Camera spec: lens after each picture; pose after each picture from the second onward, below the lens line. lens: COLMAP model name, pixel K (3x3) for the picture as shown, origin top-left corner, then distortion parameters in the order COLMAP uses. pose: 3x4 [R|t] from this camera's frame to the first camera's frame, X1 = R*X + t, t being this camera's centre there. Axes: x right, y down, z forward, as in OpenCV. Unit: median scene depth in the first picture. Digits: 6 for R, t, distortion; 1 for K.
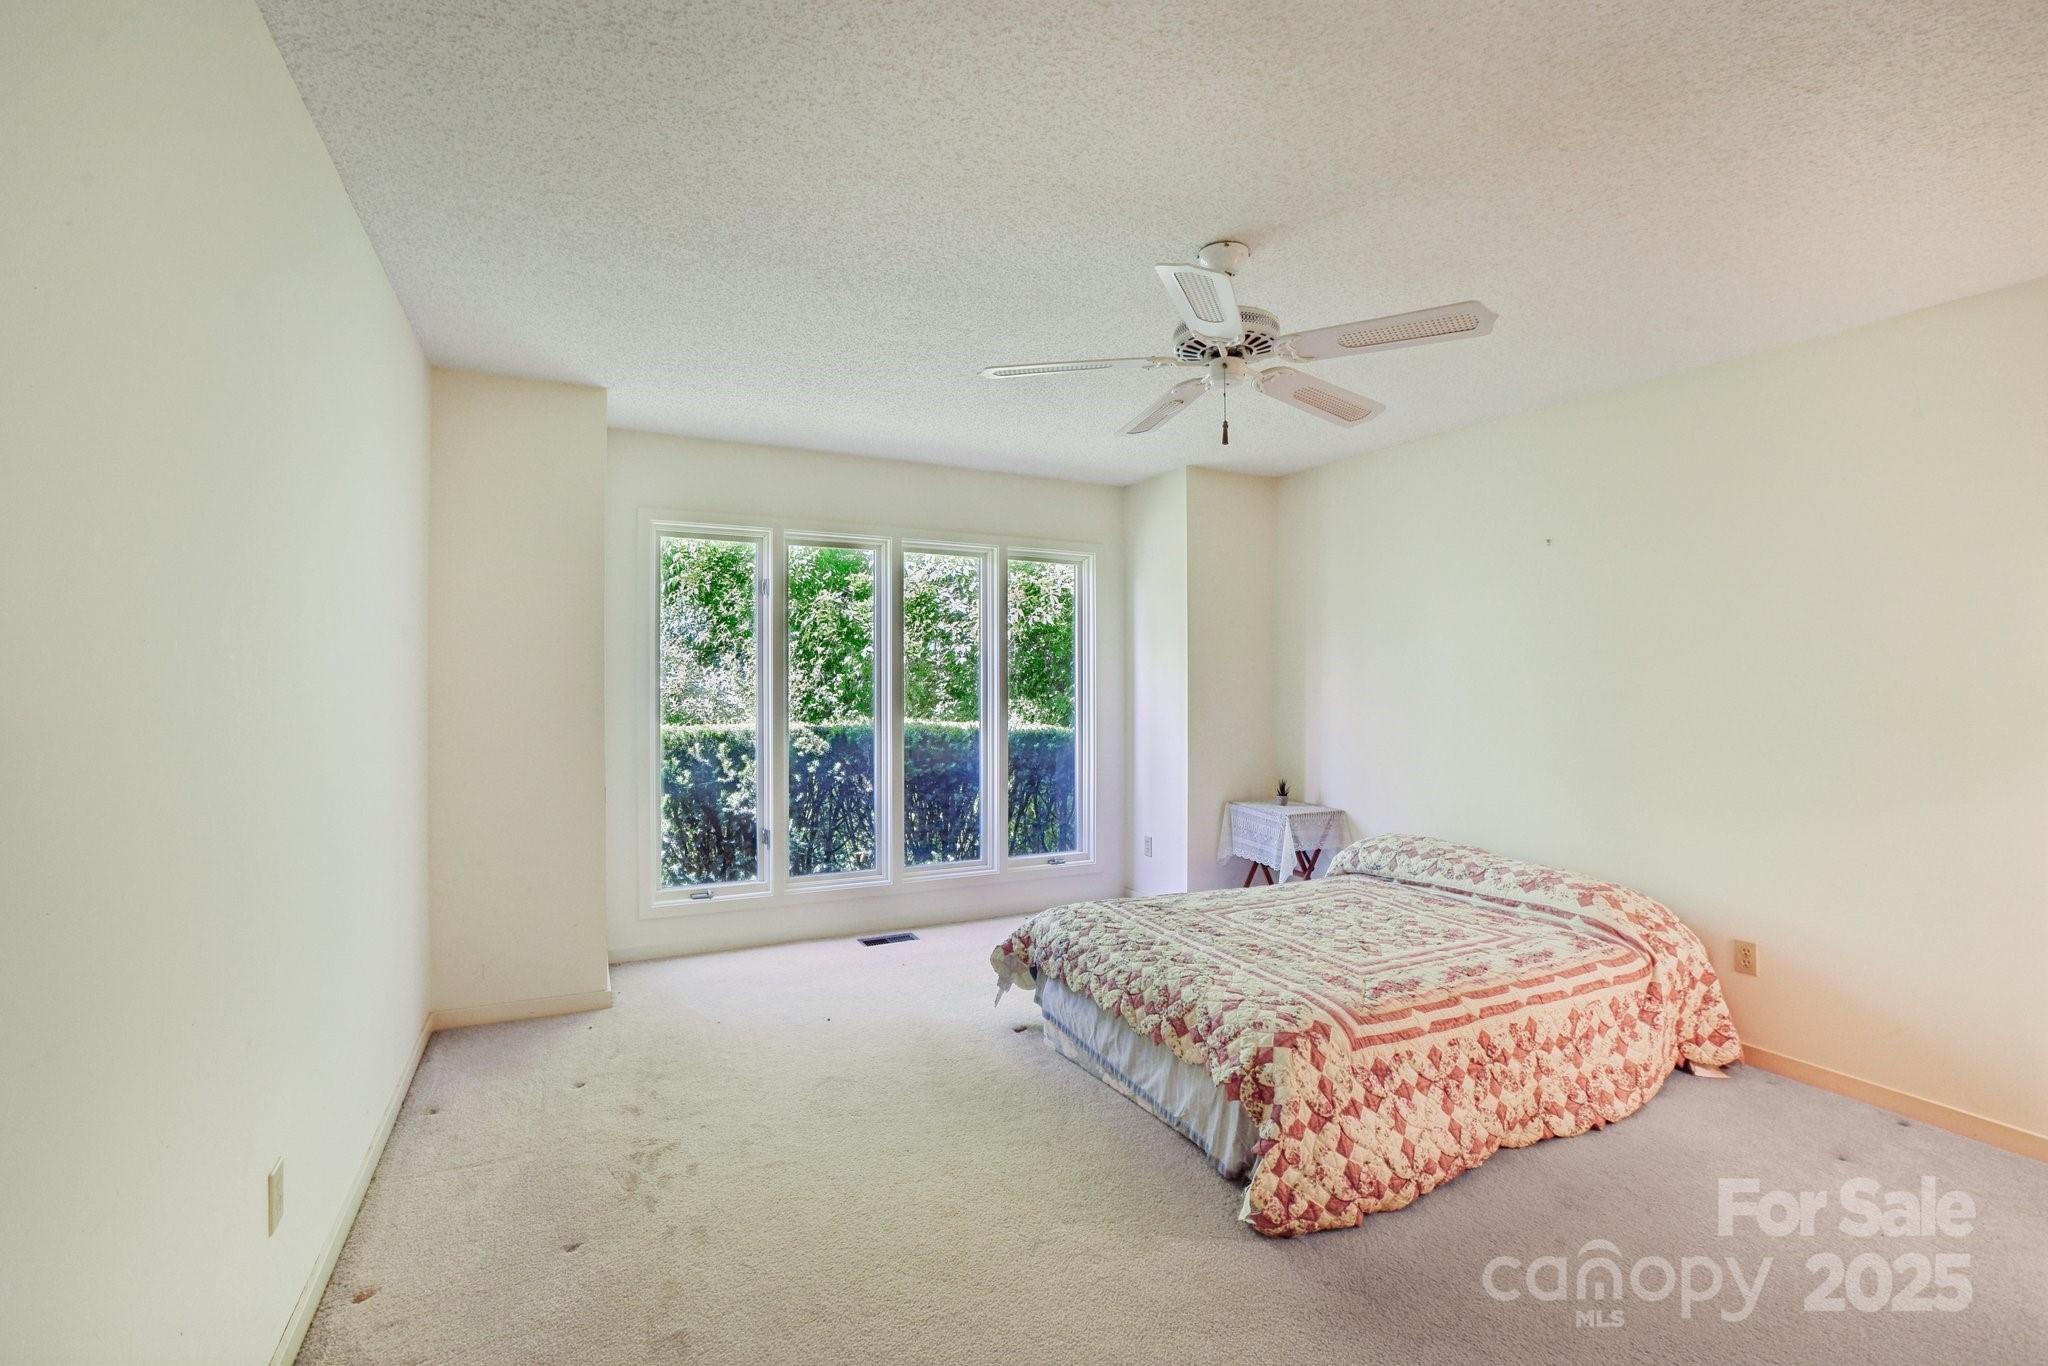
lens RADIAL K [[908.2, 0, 1028.8], [0, 908.2, 673.3], [0, 0, 1]] dist [-0.067231, 0.025385]
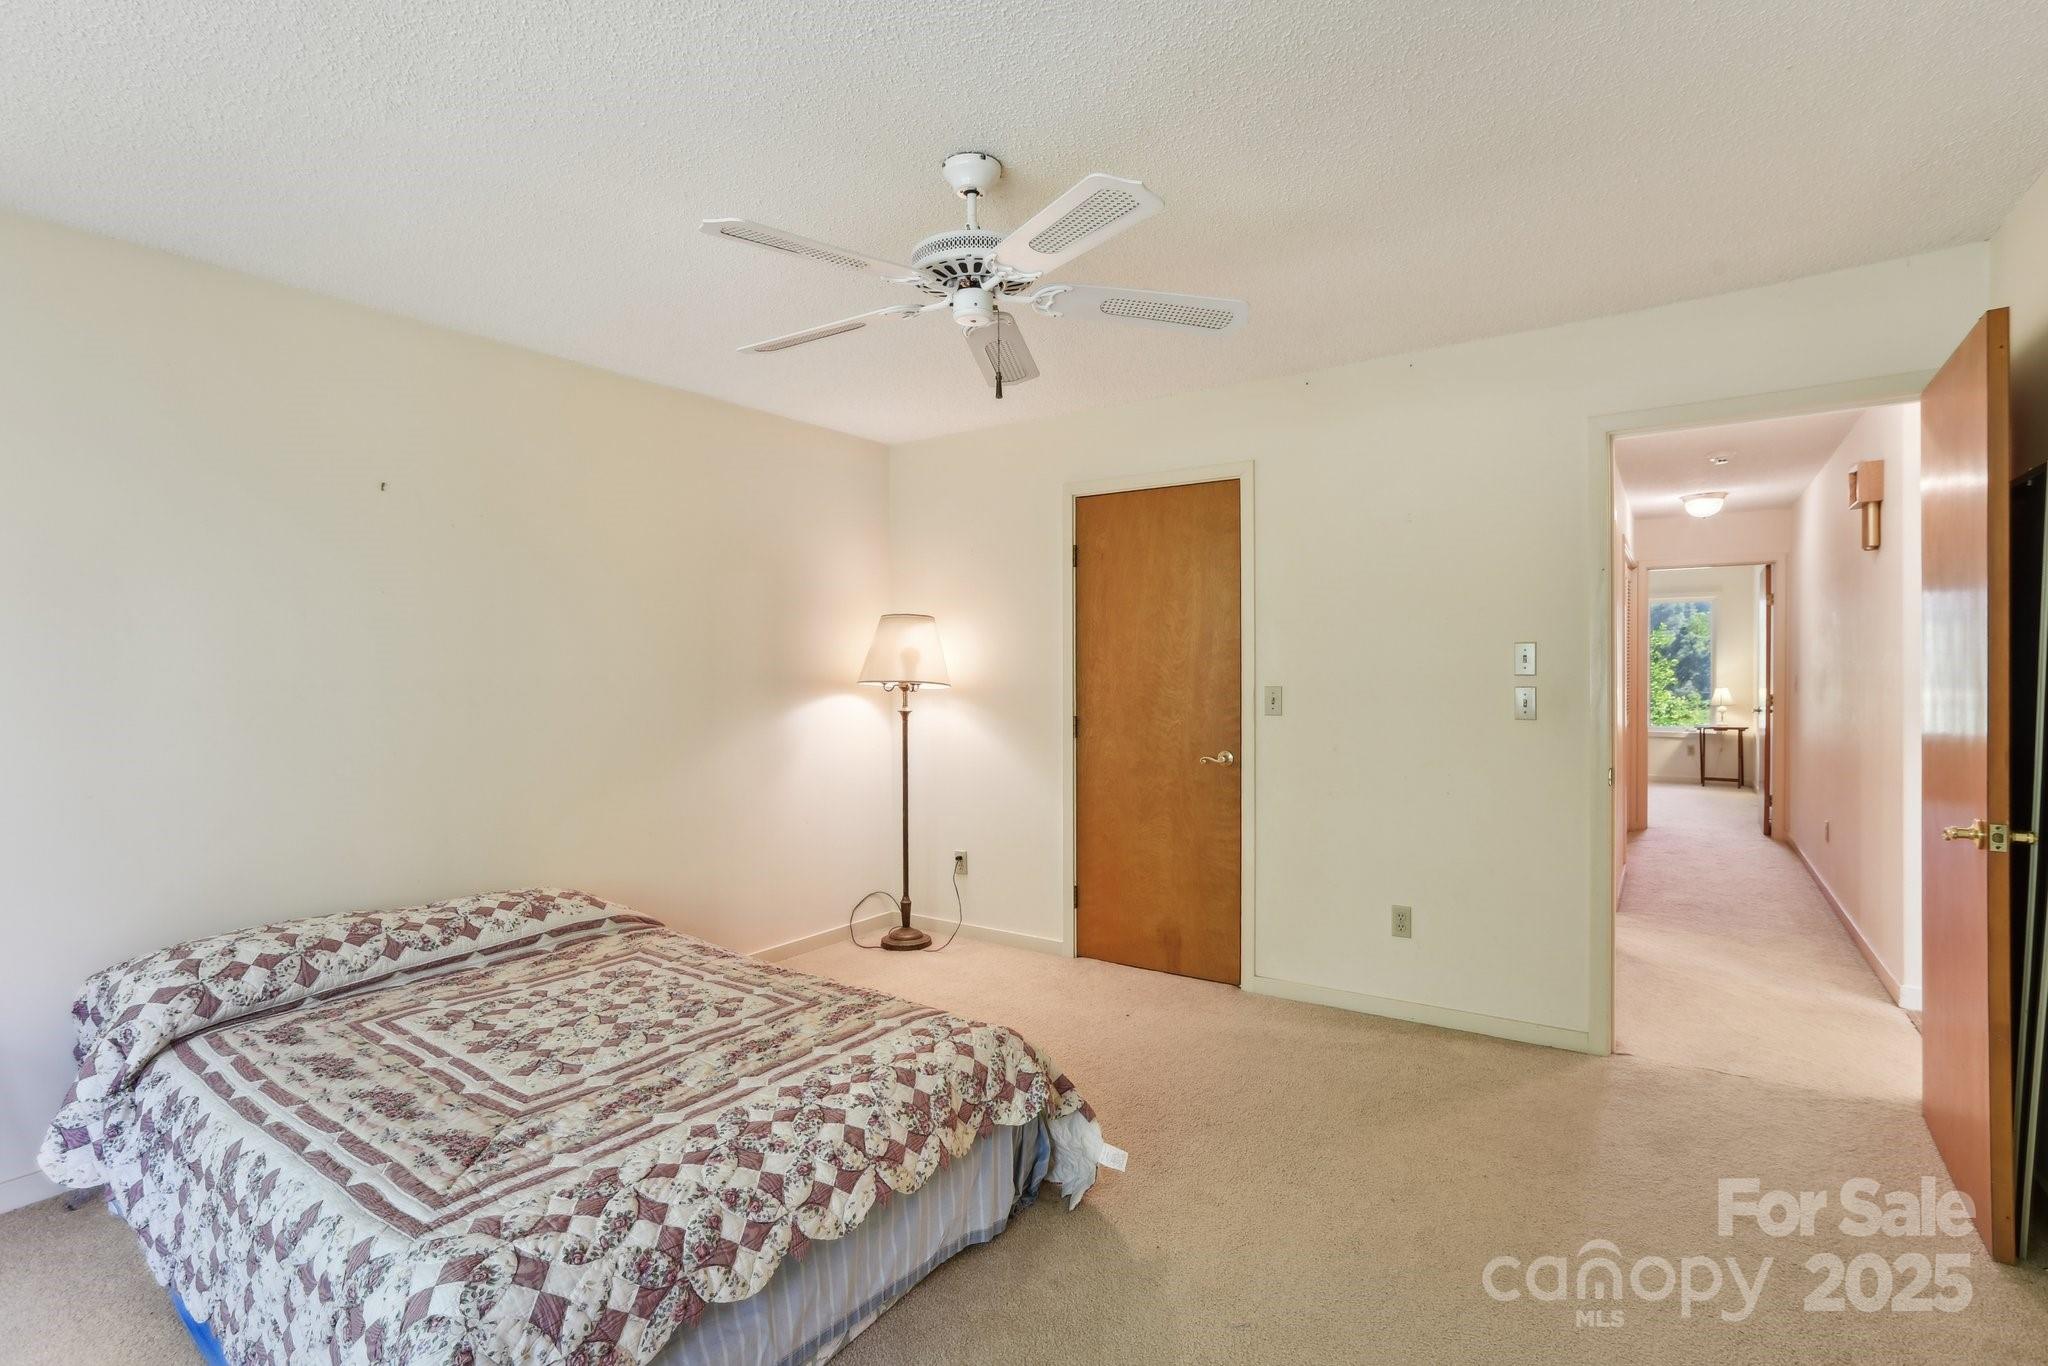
lens RADIAL K [[908.2, 0, 1028.8], [0, 908.2, 673.3], [0, 0, 1]] dist [-0.067231, 0.025385]
pose [[-0.462691, -0.001238, 0.886519, -0.456010], [-0.000290, 0.999999, 0.001245, 0.009756], [-0.886520, 0.000319, -0.462691, 1.101418]]
